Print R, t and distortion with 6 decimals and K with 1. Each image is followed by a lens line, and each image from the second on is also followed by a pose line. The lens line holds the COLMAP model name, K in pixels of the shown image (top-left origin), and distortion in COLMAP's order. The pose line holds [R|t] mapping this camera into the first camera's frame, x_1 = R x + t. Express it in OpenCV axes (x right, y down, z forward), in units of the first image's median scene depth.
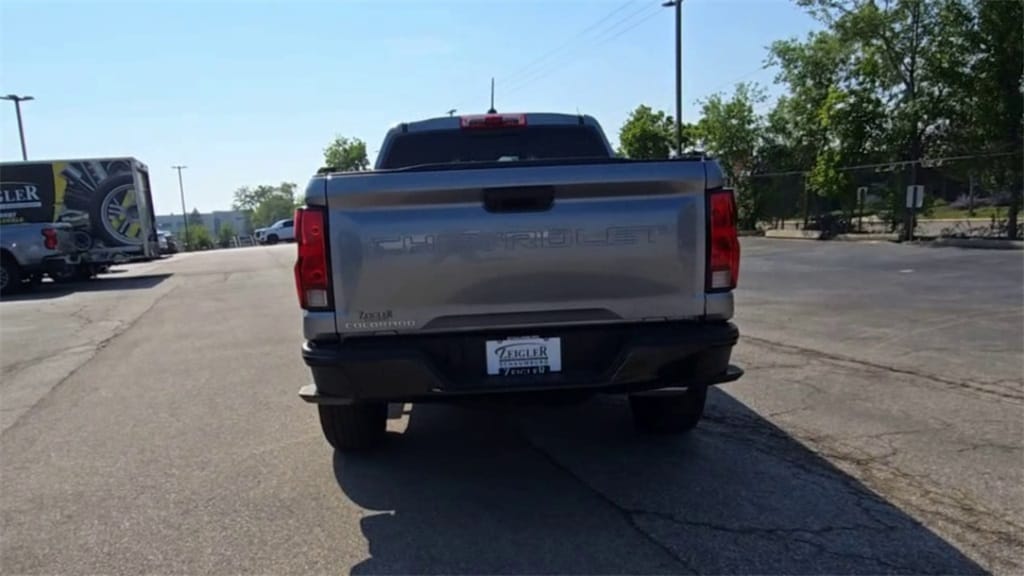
lens RADIAL K [[655.0, 0, 501.3], [0, 655.0, 335.9], [0, 0, 1]] dist [0.001410, 0.006346]
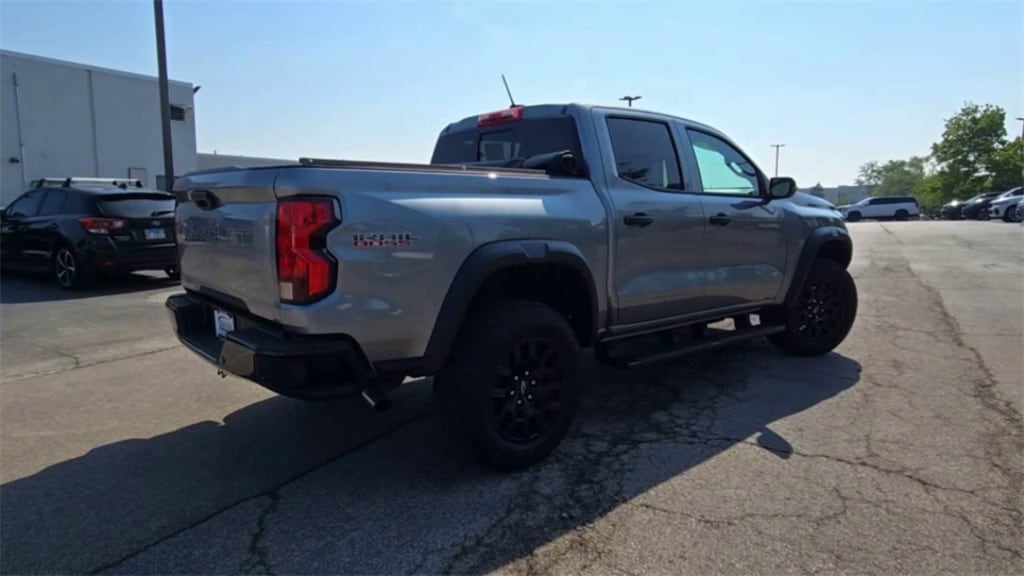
lens RADIAL K [[612.2, 0, 499.3], [0, 612.2, 296.9], [0, 0, 1]] dist [0.005320, 0.001885]
pose [[0.618721, 0.160594, -0.769022, 0.219727], [-0.166596, 0.983441, 0.071336, -0.034697], [0.767744, 0.083979, 0.635230, 0.119390]]
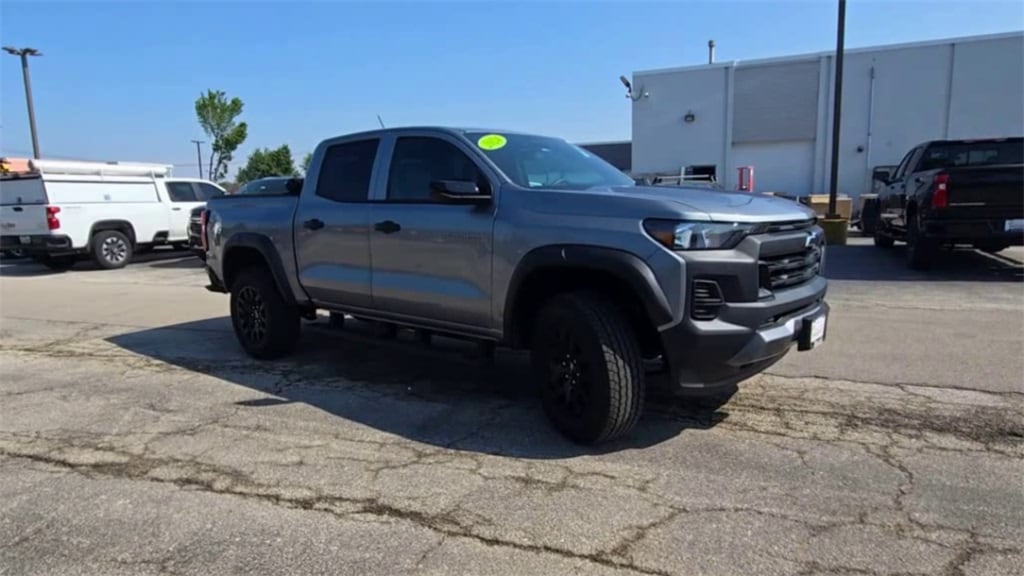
lens RADIAL K [[649.5, 0, 499.7], [0, 649.5, 323.8], [0, 0, 1]] dist [0.002577, 0.007755]
pose [[-0.685598, 0.199972, -0.699976, 0.250178], [-0.070517, 0.938767, 0.337259, -0.132816], [0.724557, 0.280584, -0.629516, 0.628186]]
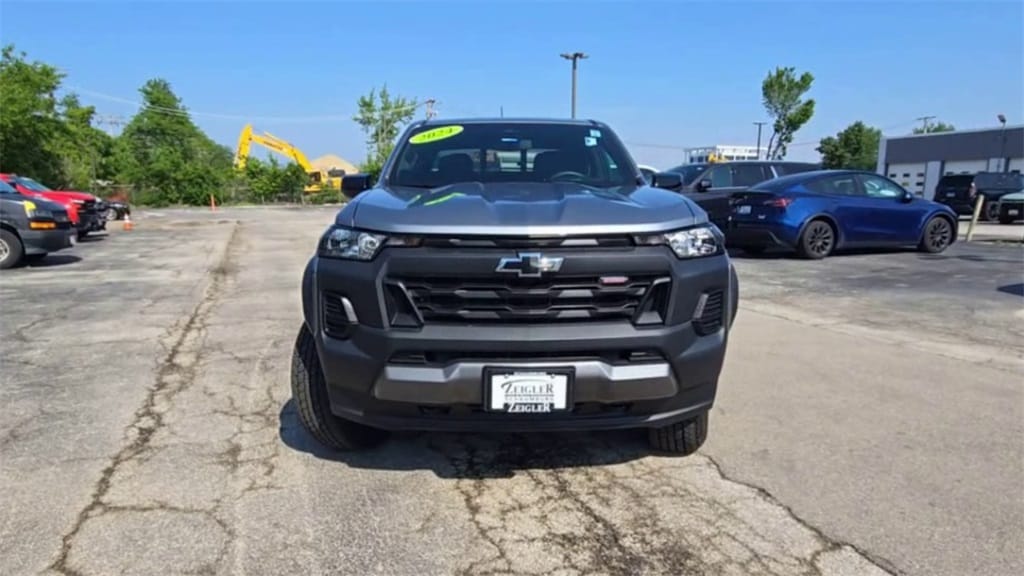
lens RADIAL K [[708.0, 0, 502.5], [0, 708.0, 321.1], [0, 0, 1]] dist [0.011351, -0.003413]
pose [[-0.998051, 0.039709, 0.048145, -0.013474], [0.053987, 0.936362, 0.346860, -0.138941], [-0.031308, 0.348783, -0.936681, 0.735556]]
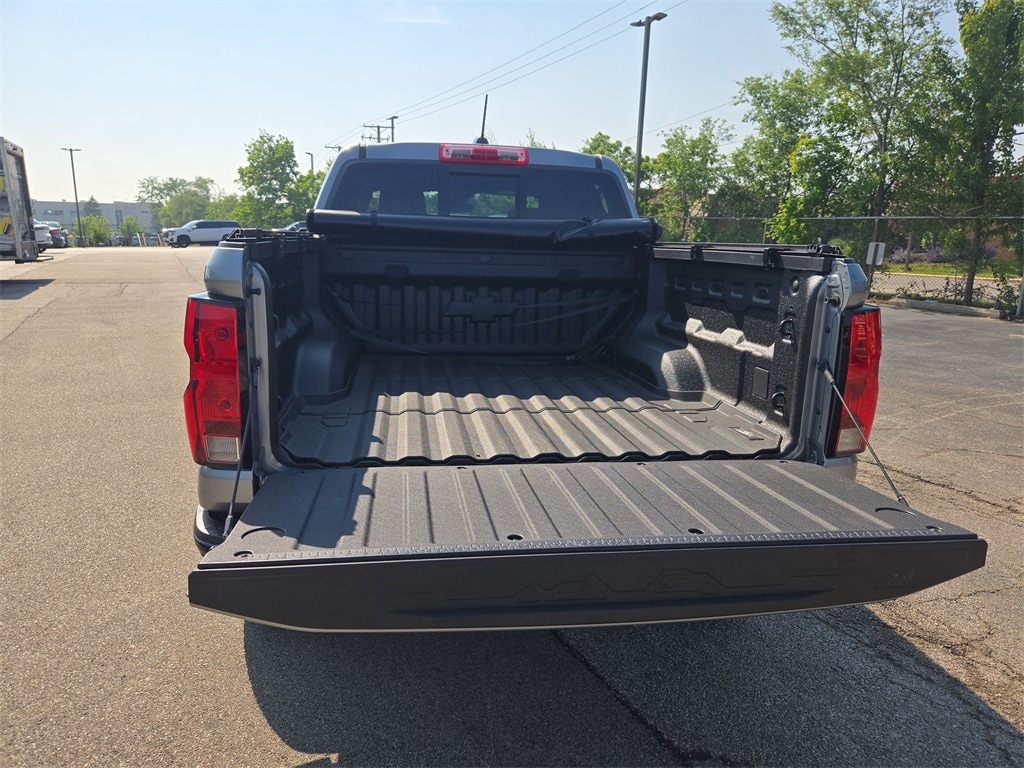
lens RADIAL K [[663.6, 0, 519.5], [0, 663.6, 388.2], [0, 0, 1]] dist [0.055804, -0.032551]
pose [[0.990473, 0.042356, 0.131034, -0.017172], [-0.048120, 0.997994, 0.041140, -0.027066], [-0.129029, -0.047053, 0.990524, 0.064934]]
